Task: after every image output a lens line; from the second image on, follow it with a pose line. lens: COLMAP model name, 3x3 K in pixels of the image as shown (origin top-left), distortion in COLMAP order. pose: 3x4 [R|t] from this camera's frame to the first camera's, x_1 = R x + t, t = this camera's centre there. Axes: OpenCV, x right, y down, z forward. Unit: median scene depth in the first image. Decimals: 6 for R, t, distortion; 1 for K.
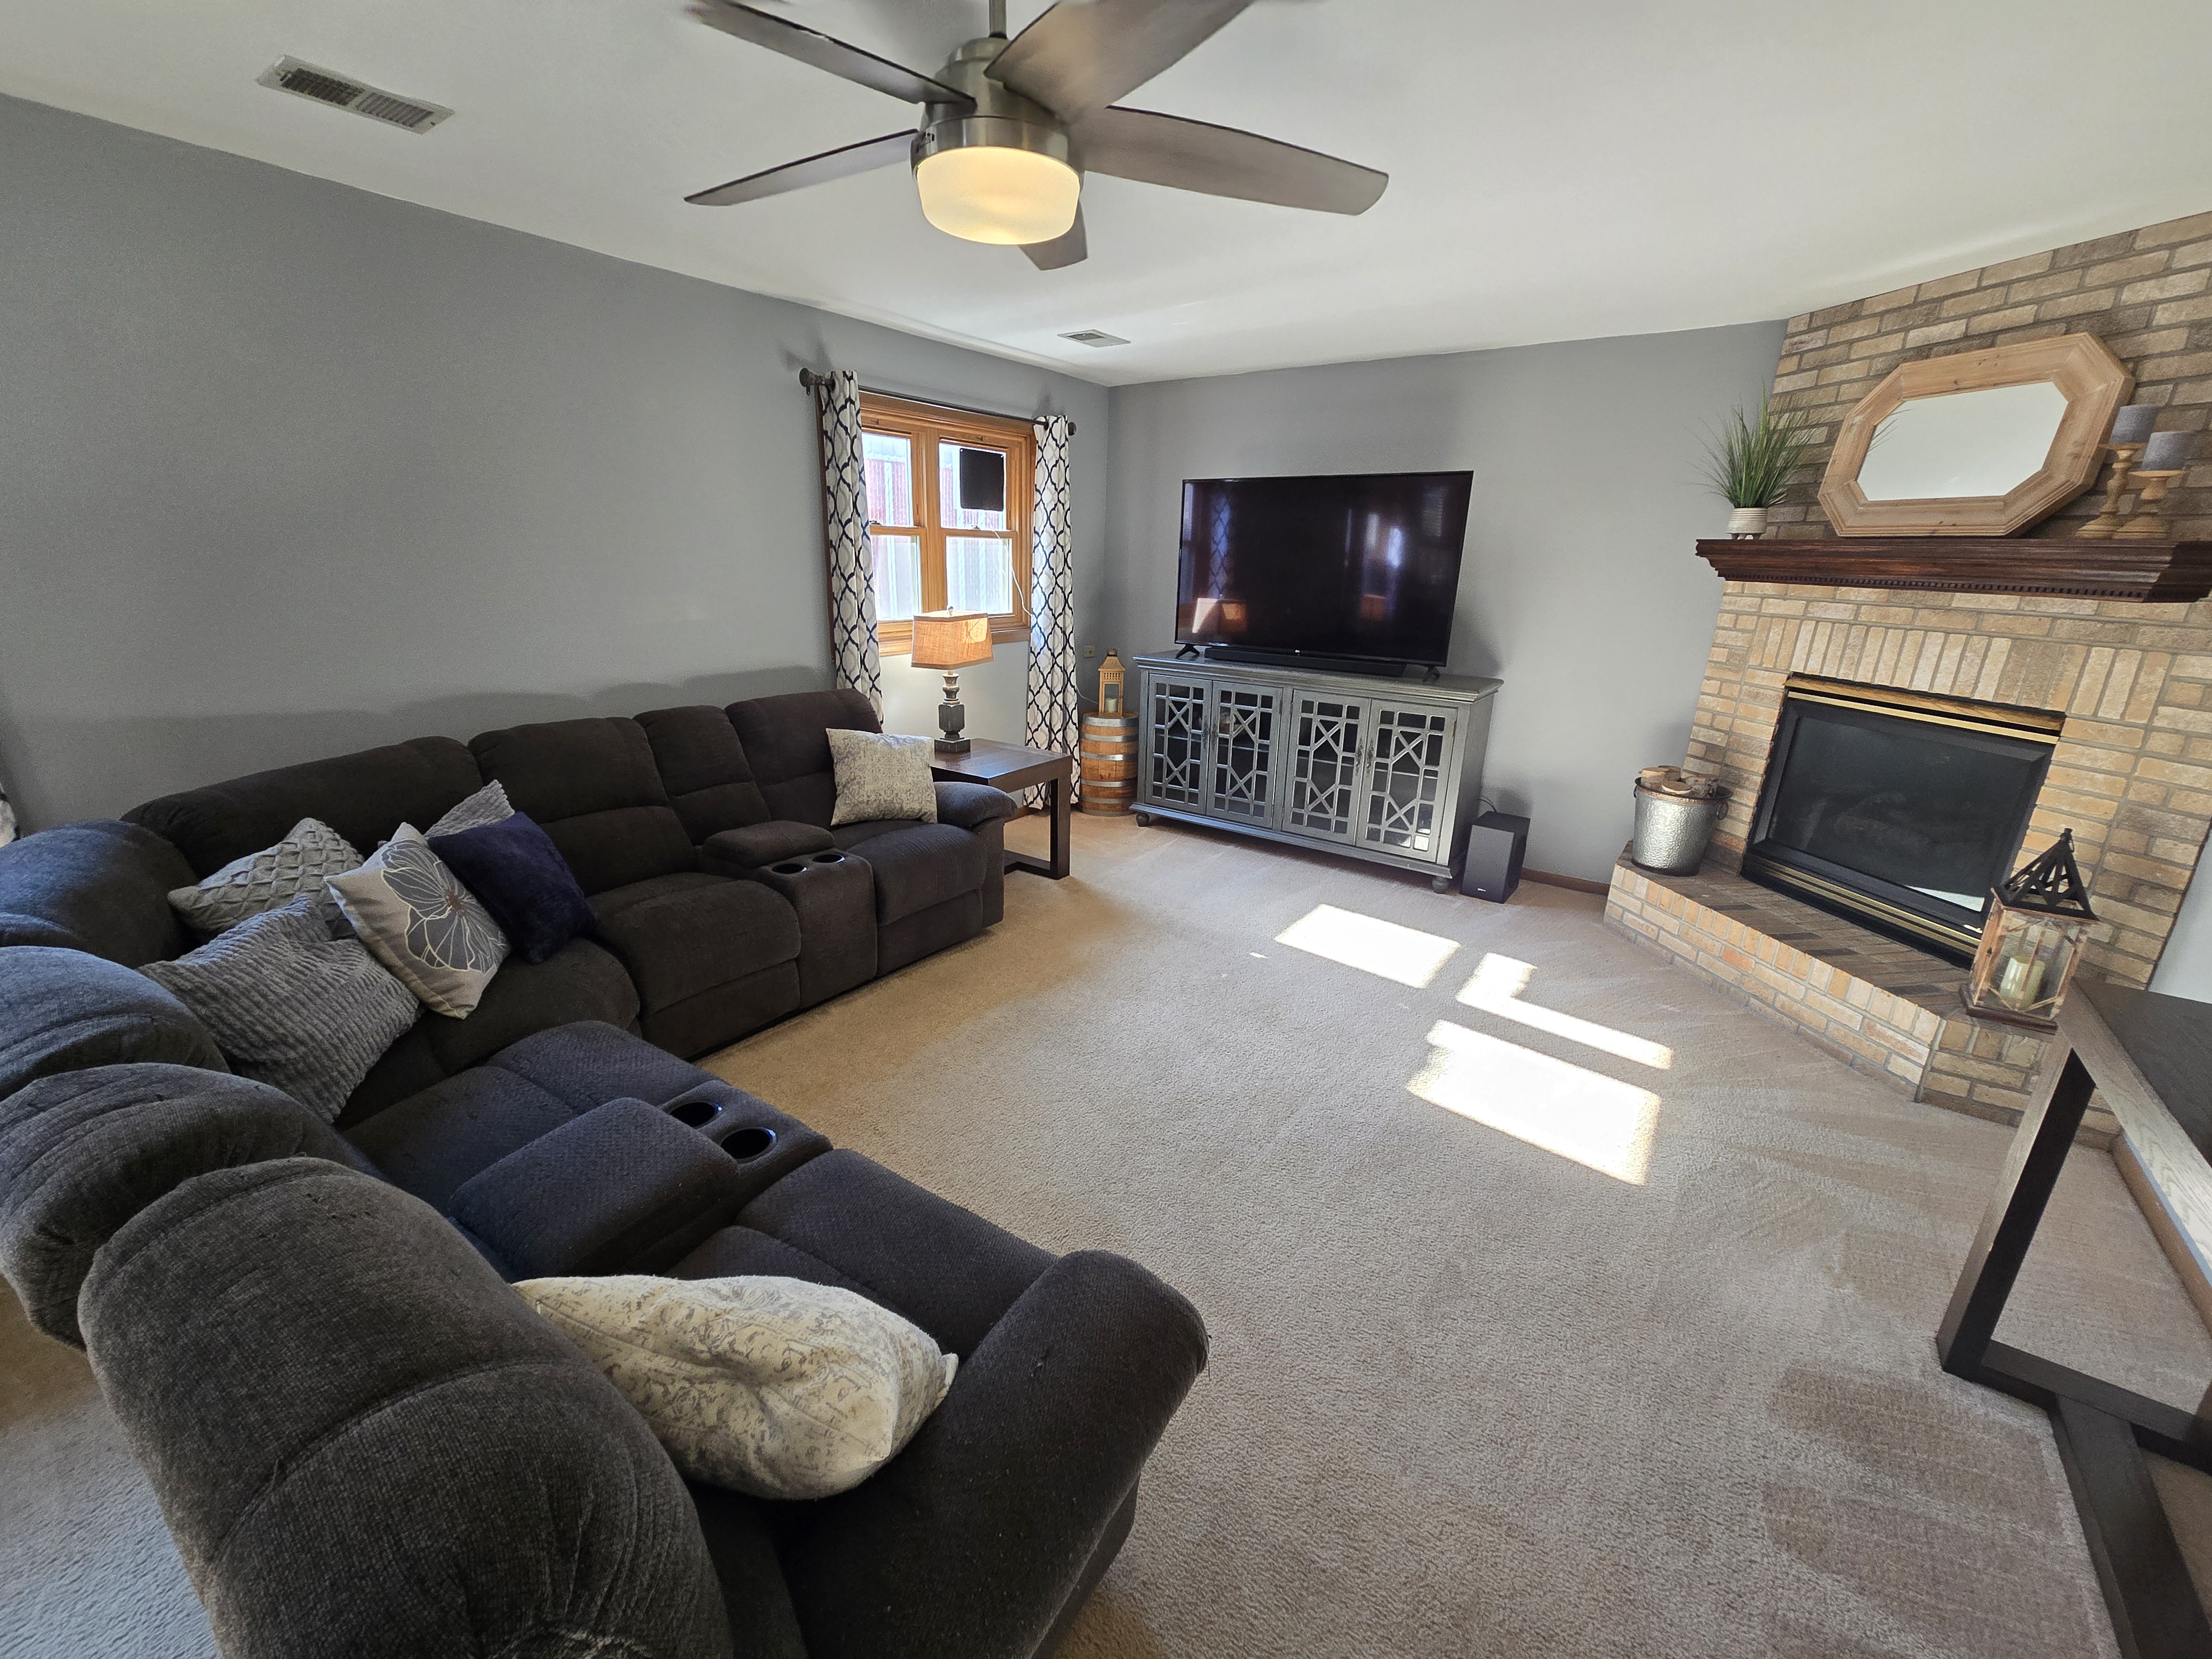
lens RADIAL K [[904.5, 0, 1090.3], [0, 904.5, 848.2], [0, 0, 1]] dist [-0.005934, 0.000484]
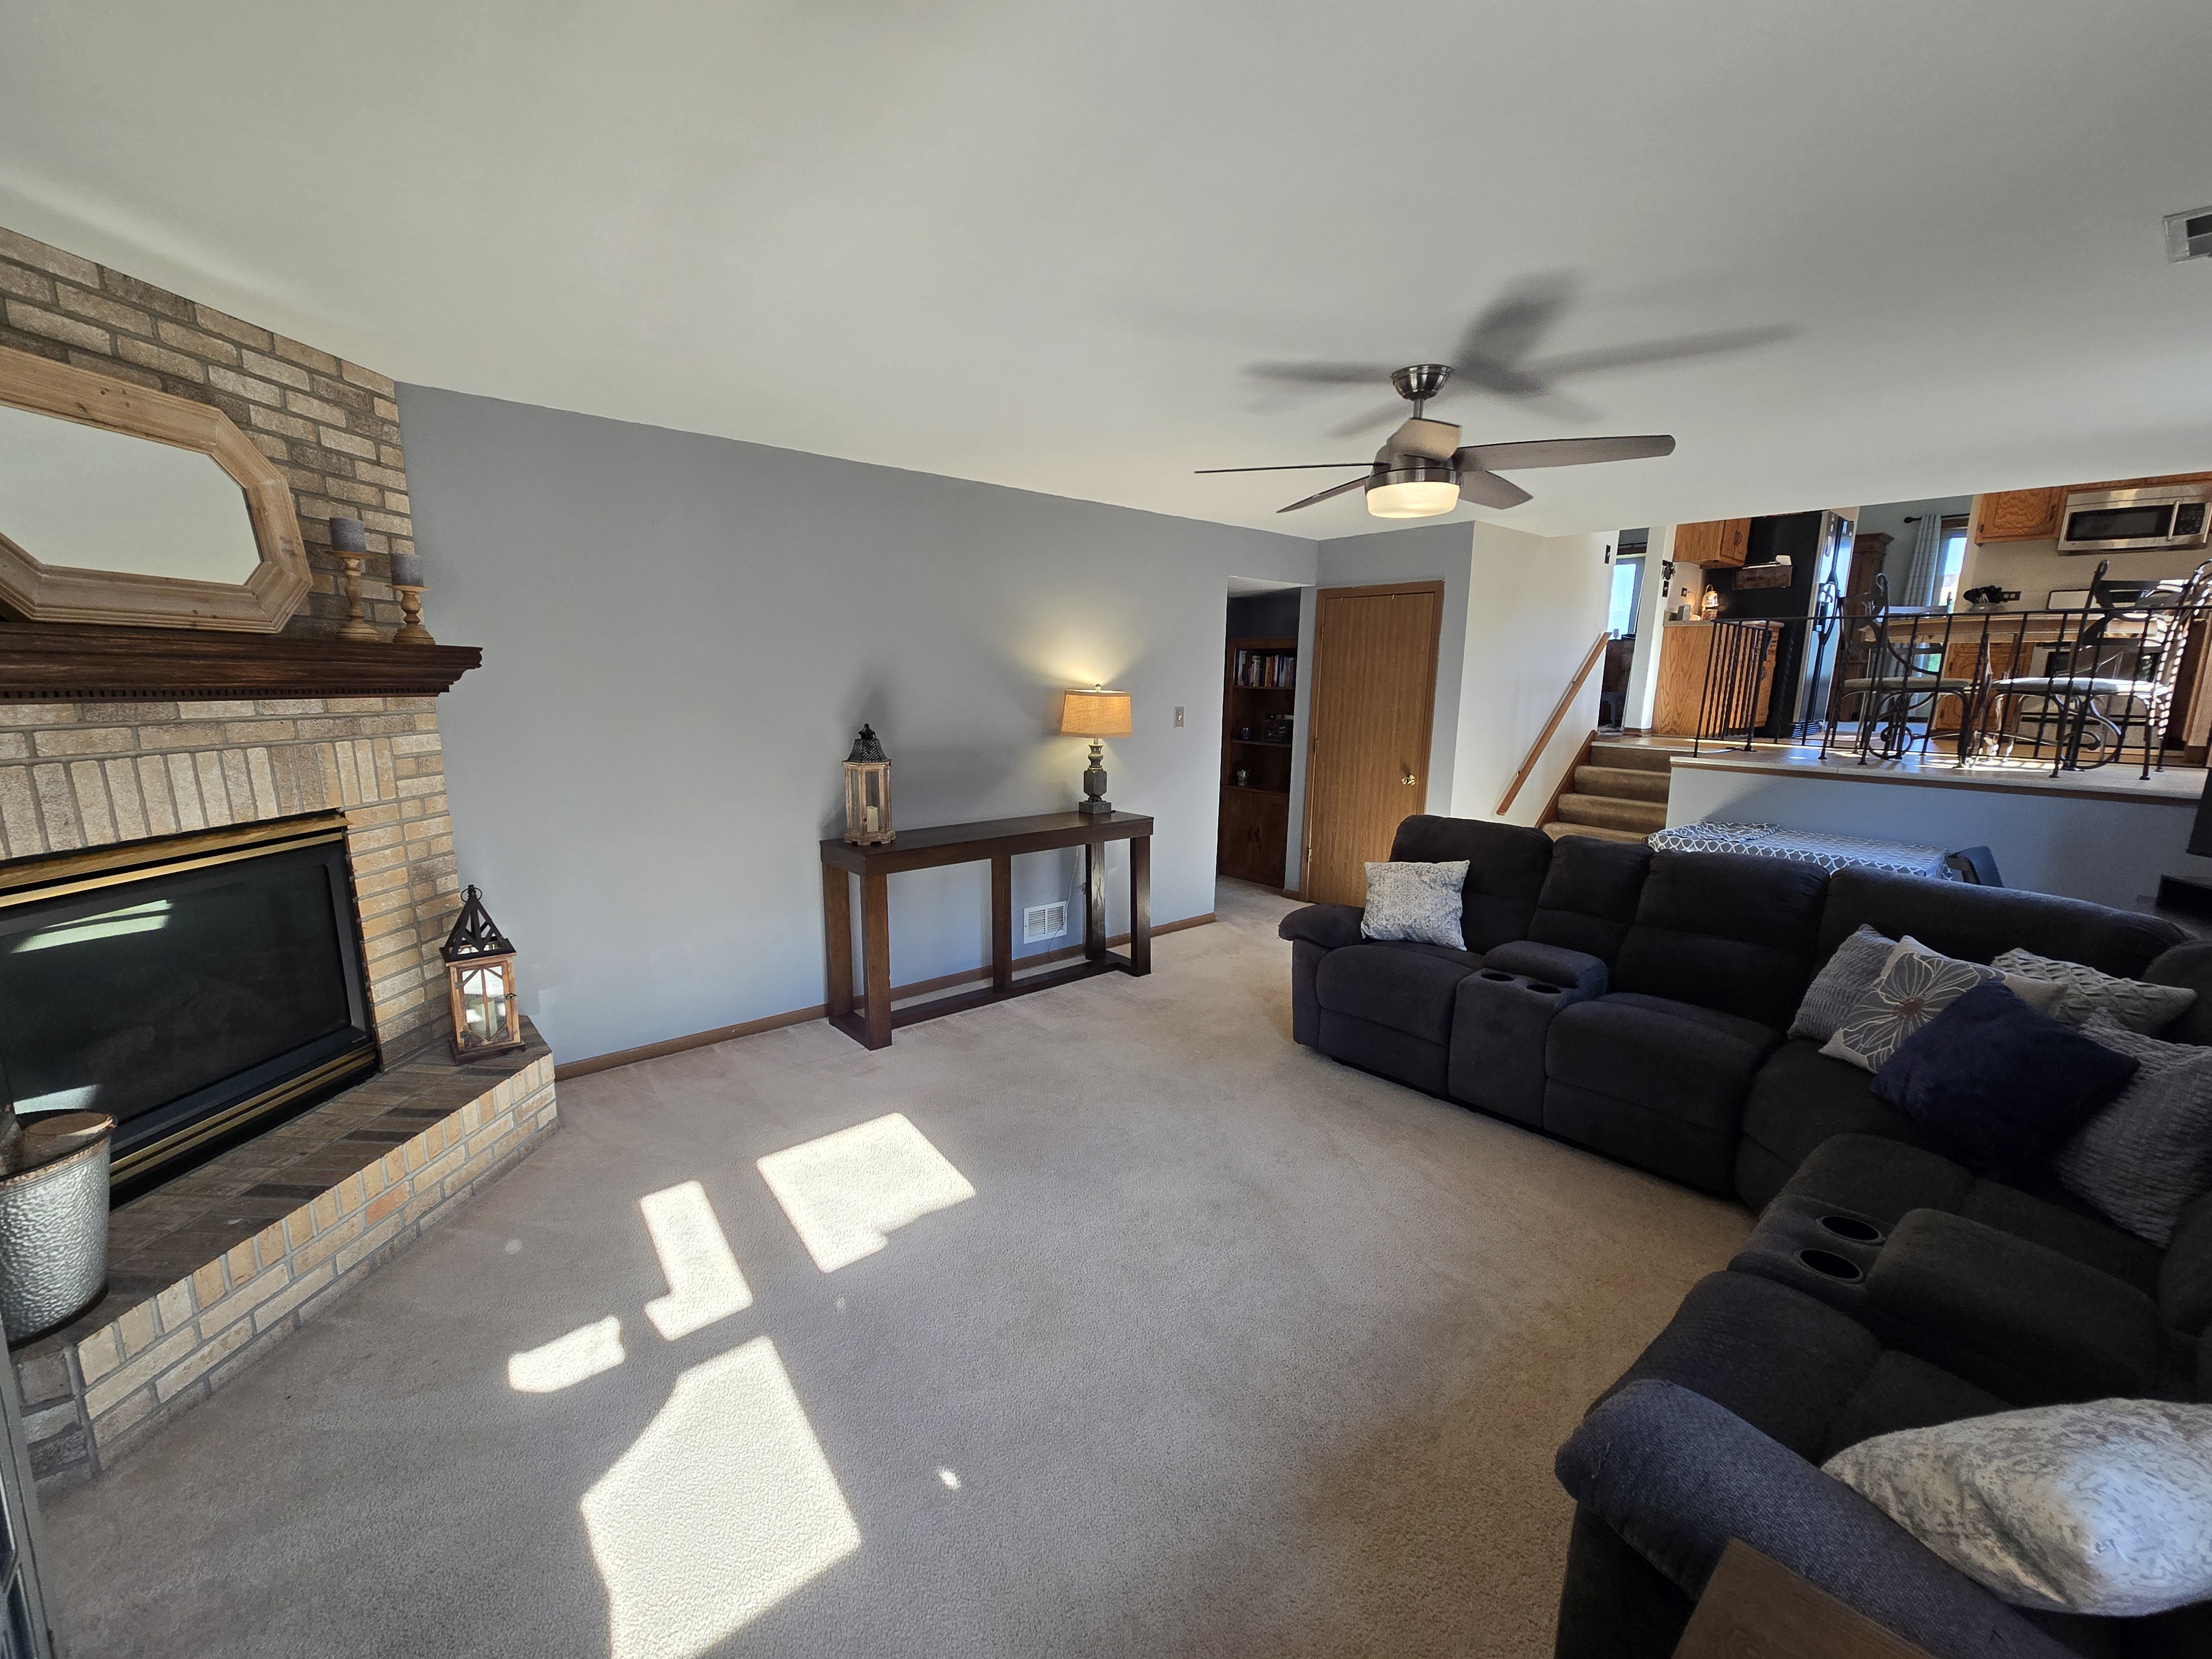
lens RADIAL K [[904.5, 0, 1090.3], [0, 904.5, 848.2], [0, 0, 1]] dist [-0.005934, 0.000484]
pose [[-0.972092, -0.073087, 0.222927, 0.025908], [0.044726, 0.875072, 0.481923, -0.351031], [-0.230299, 0.478443, -0.847381, 1.056408]]
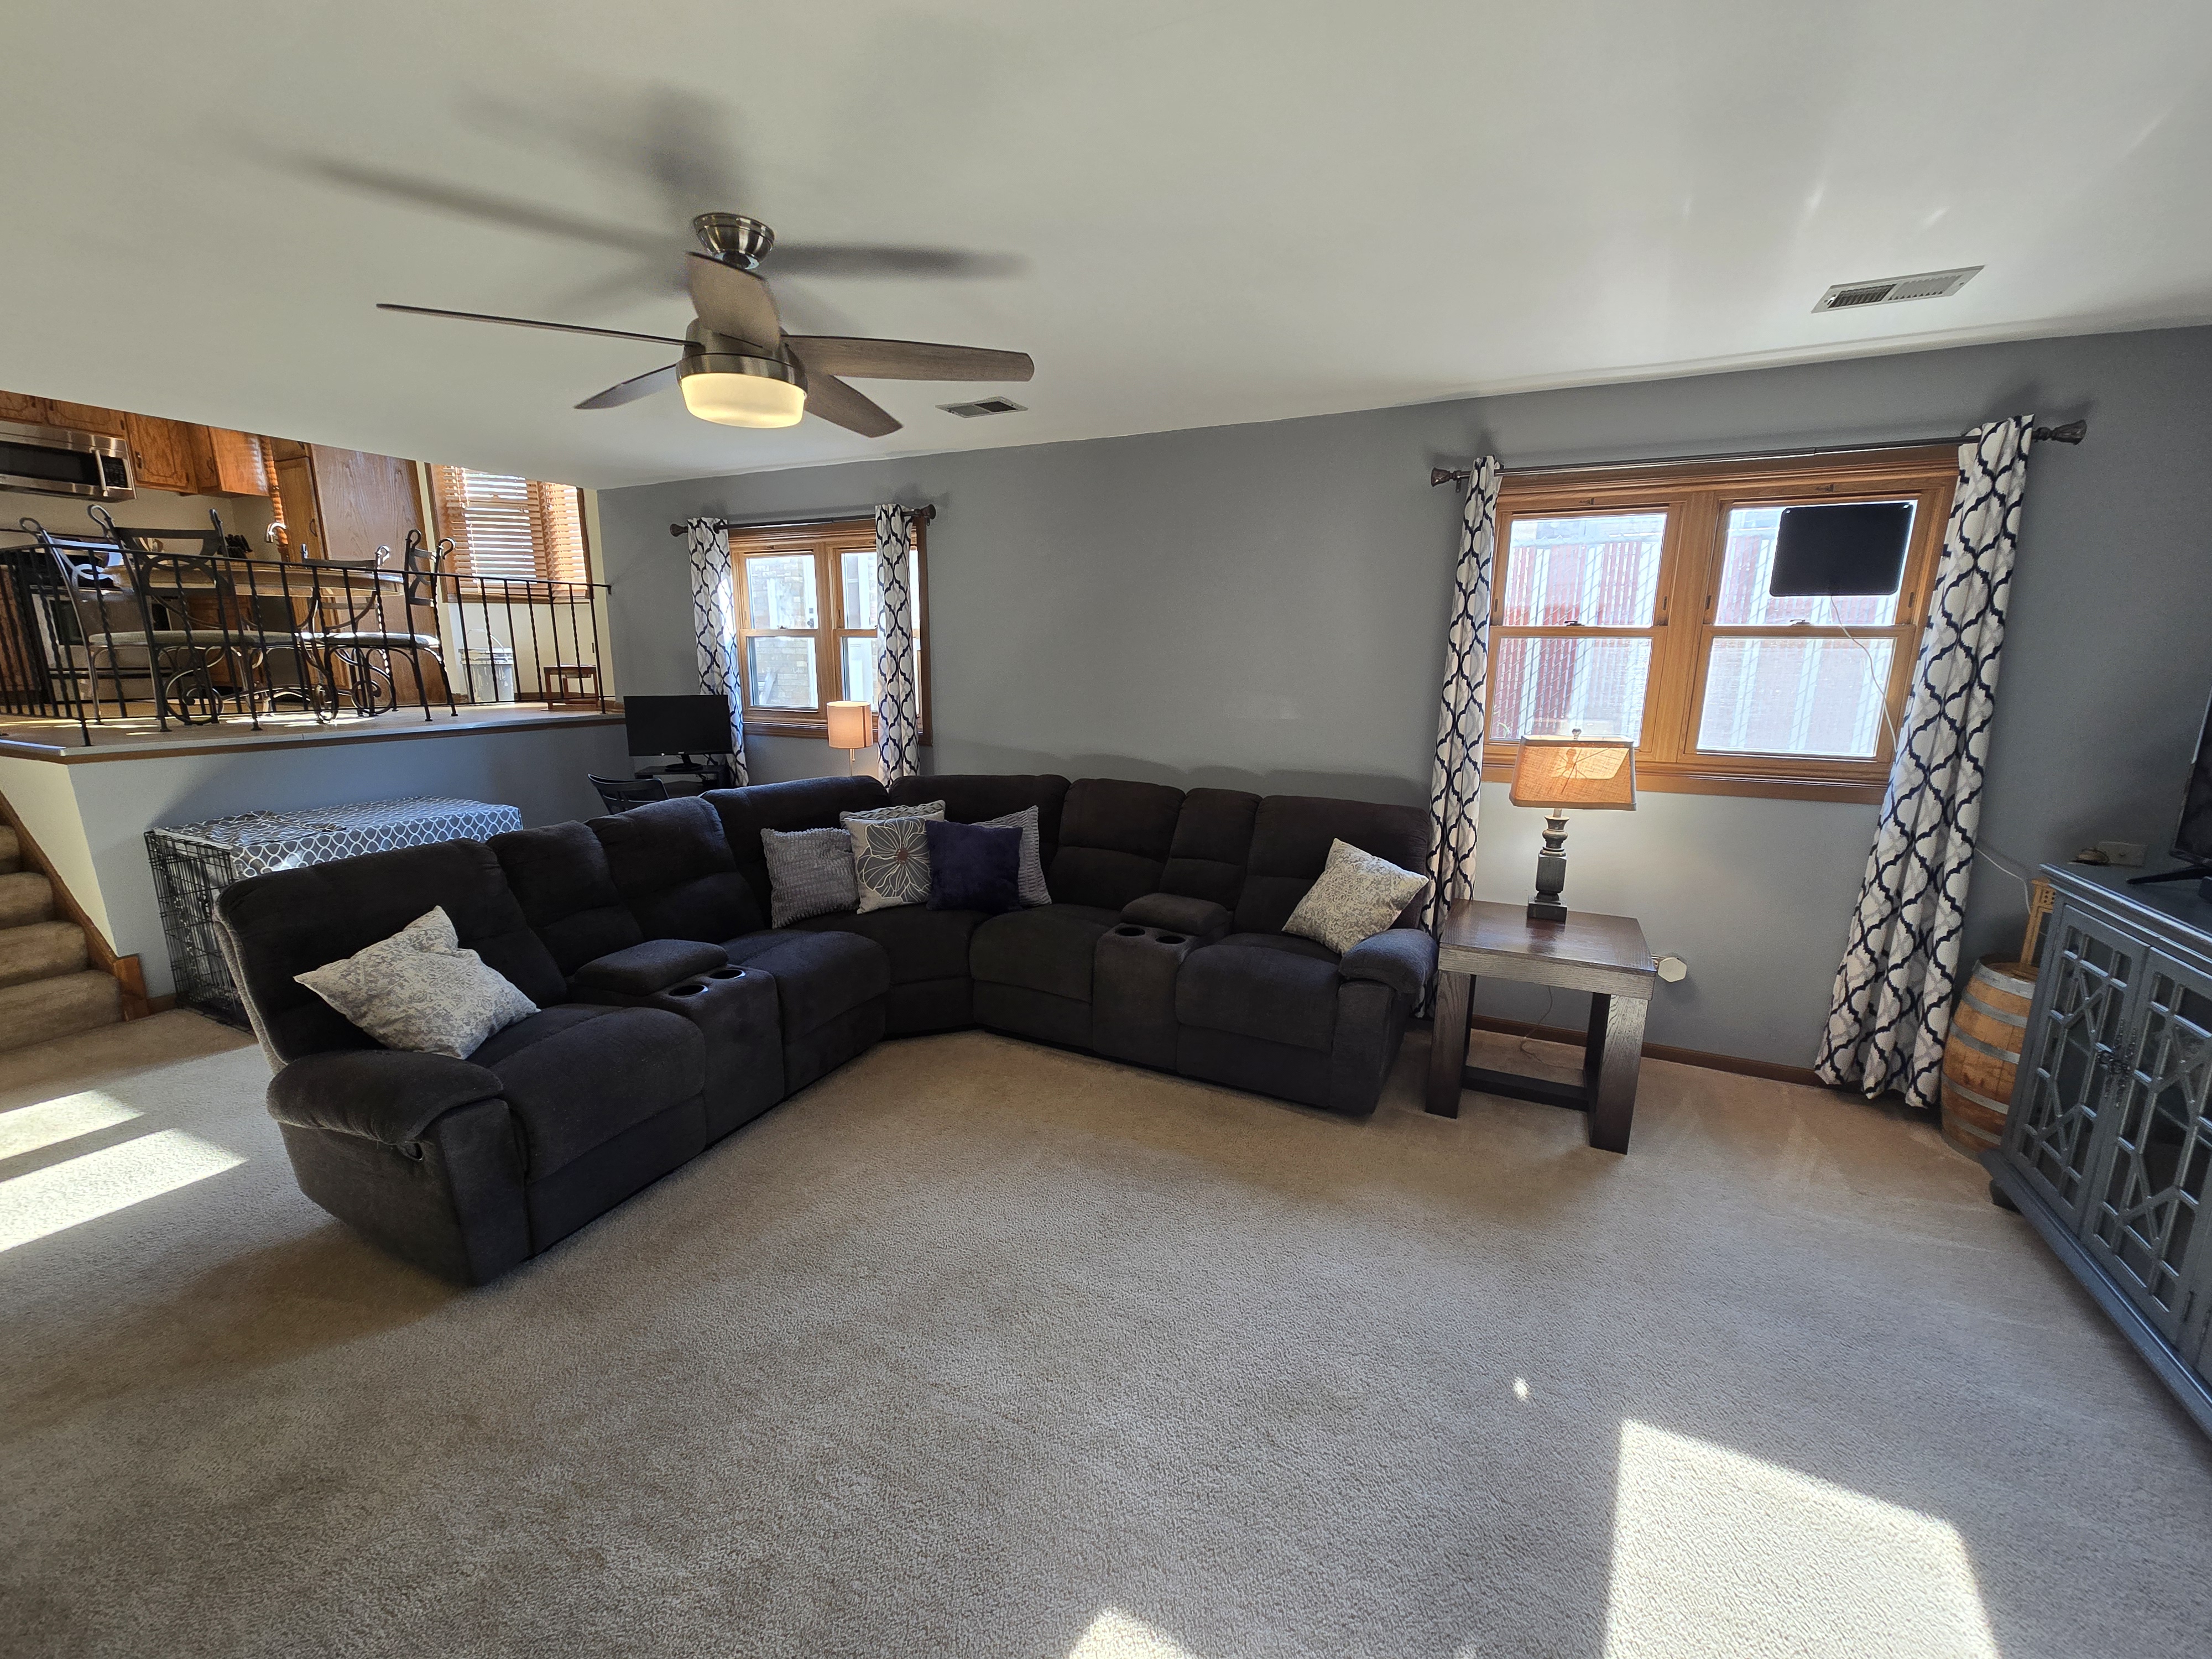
lens RADIAL K [[912.0, 0, 1078.5], [0, 912.0, 843.1], [0, 0, 1]] dist [-0.000772, -0.000017]
pose [[0.165800, 0.186288, -0.968404, 0.514928], [-0.313433, 0.941031, 0.127360, -0.143549], [0.935024, 0.282413, 0.214412, 0.475039]]
